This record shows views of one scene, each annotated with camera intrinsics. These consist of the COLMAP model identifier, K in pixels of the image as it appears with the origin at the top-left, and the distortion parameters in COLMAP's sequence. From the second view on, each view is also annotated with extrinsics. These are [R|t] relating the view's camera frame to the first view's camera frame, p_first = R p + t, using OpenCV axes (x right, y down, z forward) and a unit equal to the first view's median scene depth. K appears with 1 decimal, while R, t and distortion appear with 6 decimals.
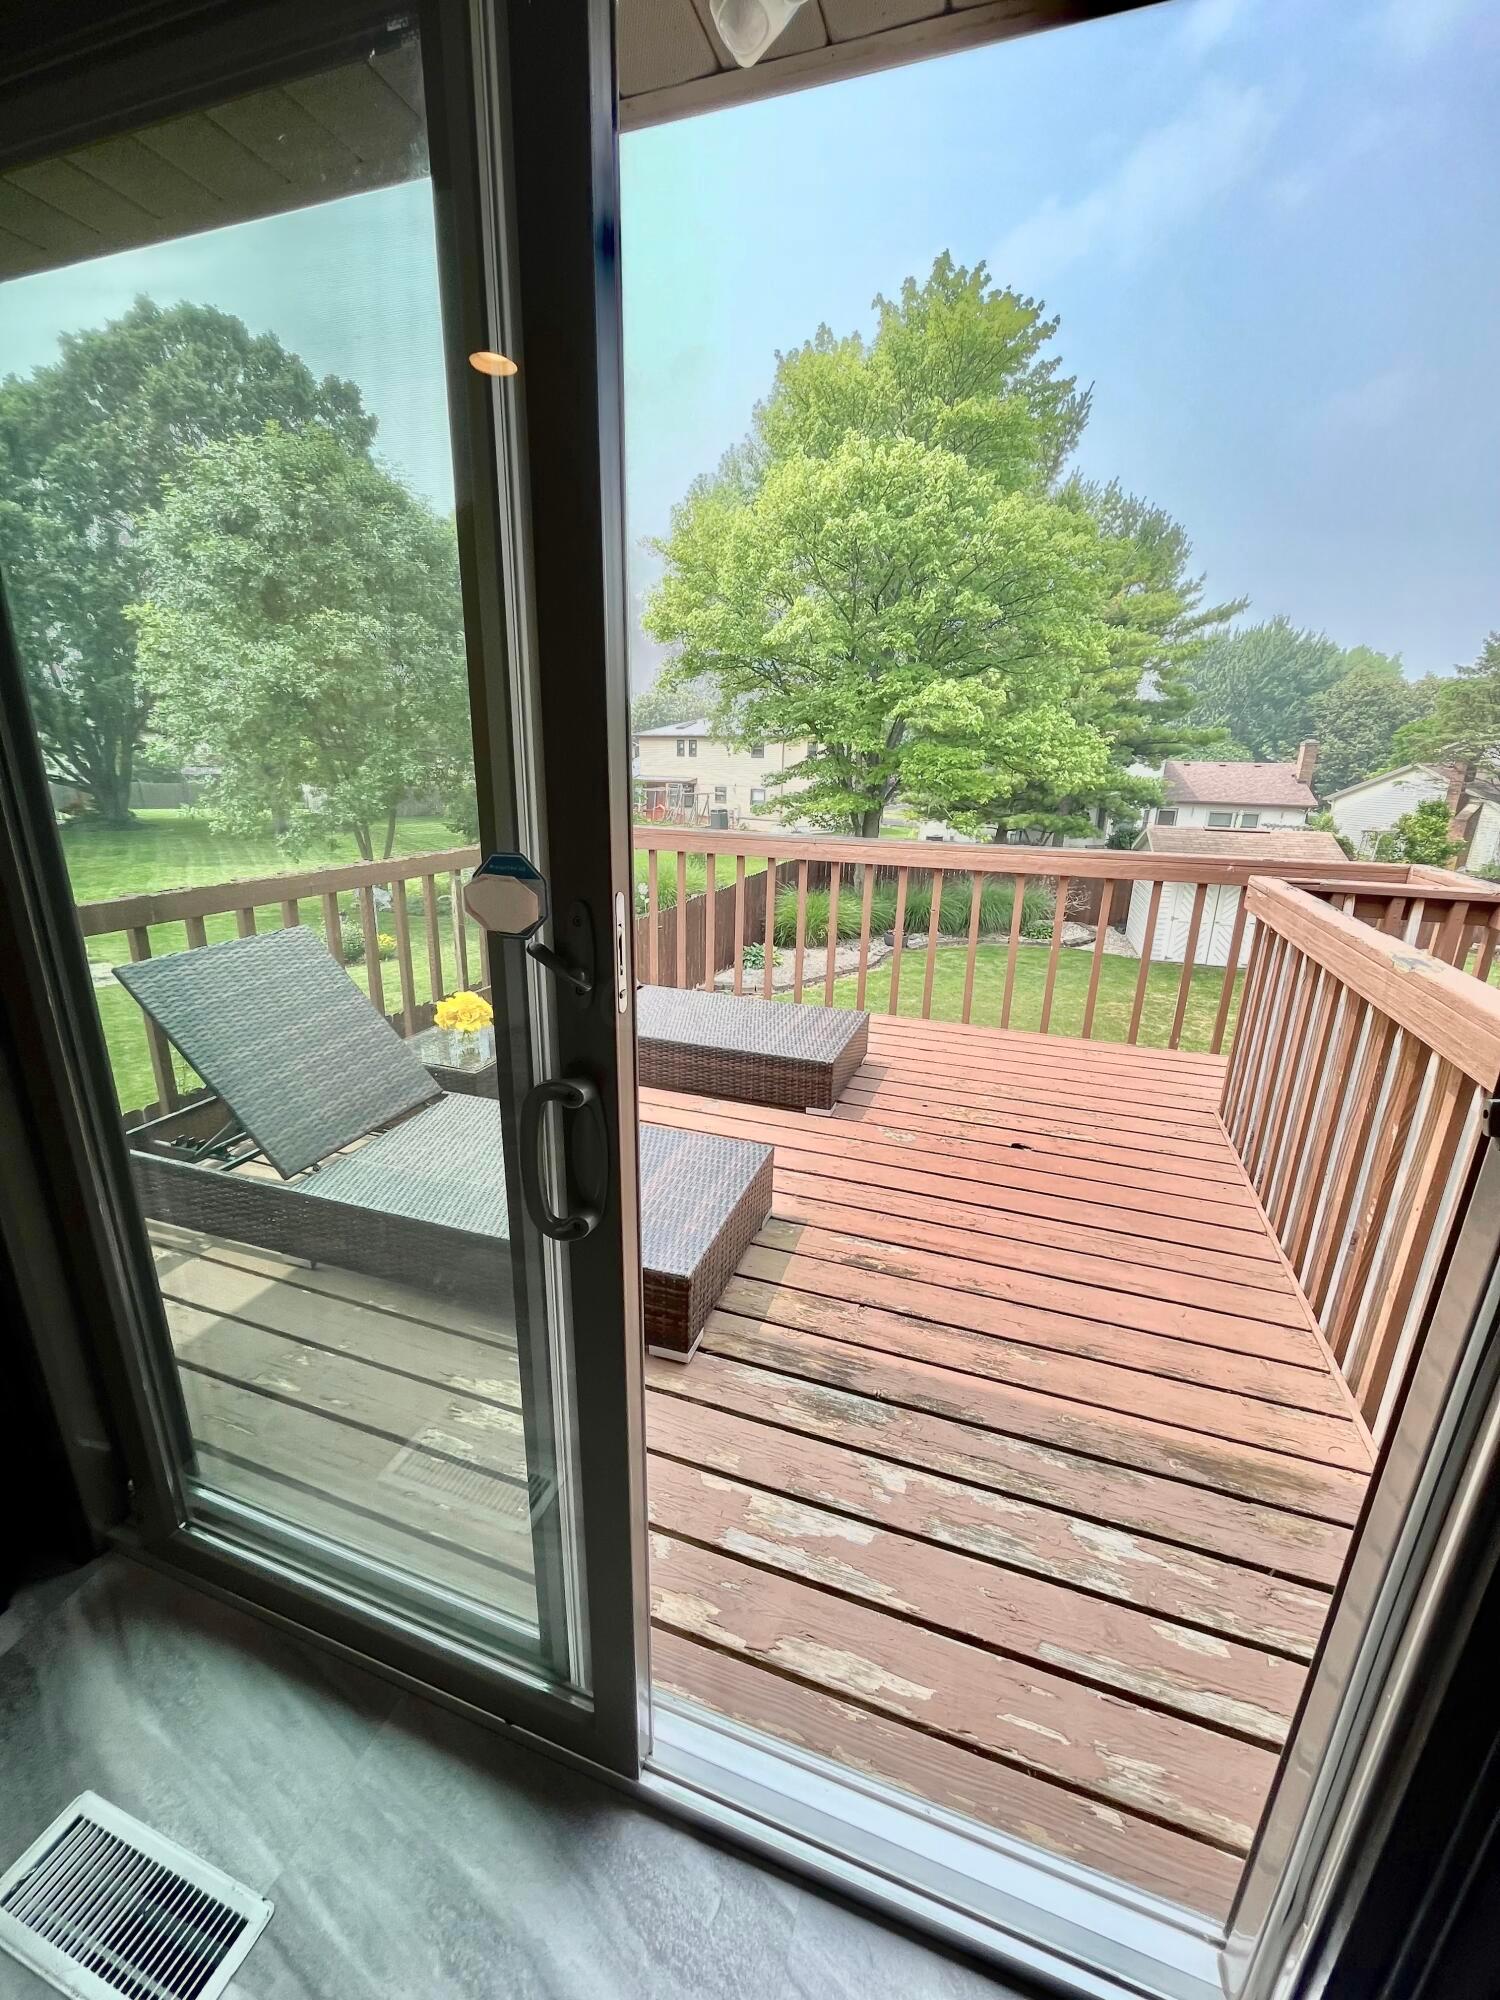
lens RADIAL K [[809.0, 0, 745.4], [0, 809.0, 999.4], [0, 0, 1]] dist [-0.001145, -0.000153]
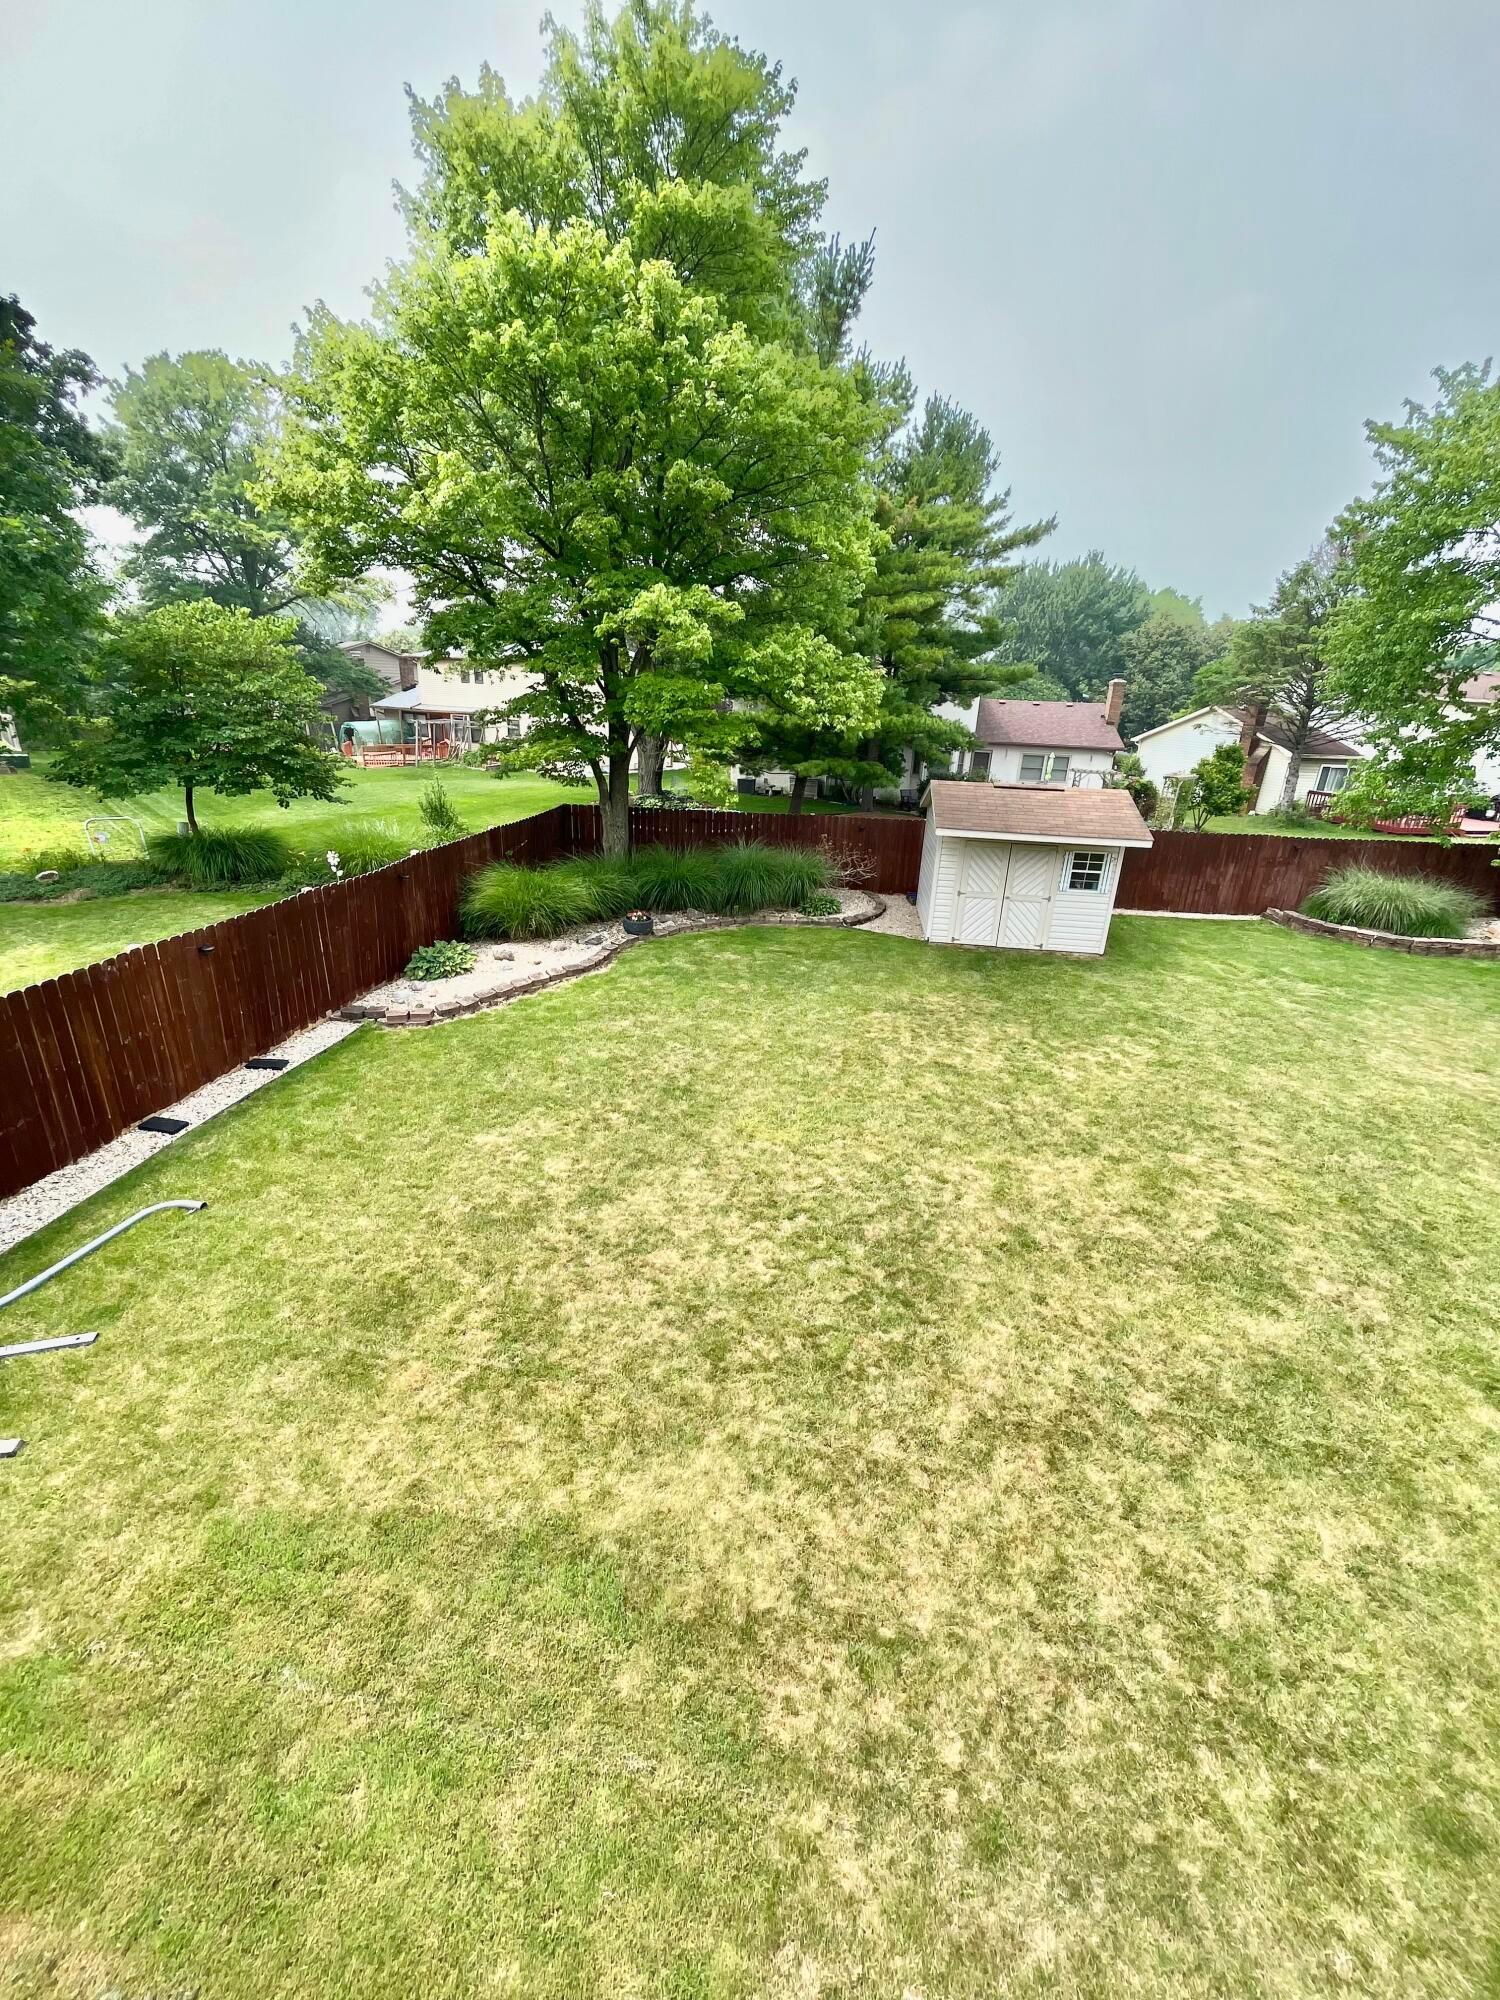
lens RADIAL K [[809.0, 0, 747.9], [0, 809.0, 1000.8], [0, 0, 1]] dist [-0.001145, -0.000153]
pose [[0.983926, -0.046489, 0.172422, 0.090865], [0.032639, 0.996072, 0.082308, -0.036747], [-0.175571, -0.075357, 0.981578, 0.113475]]
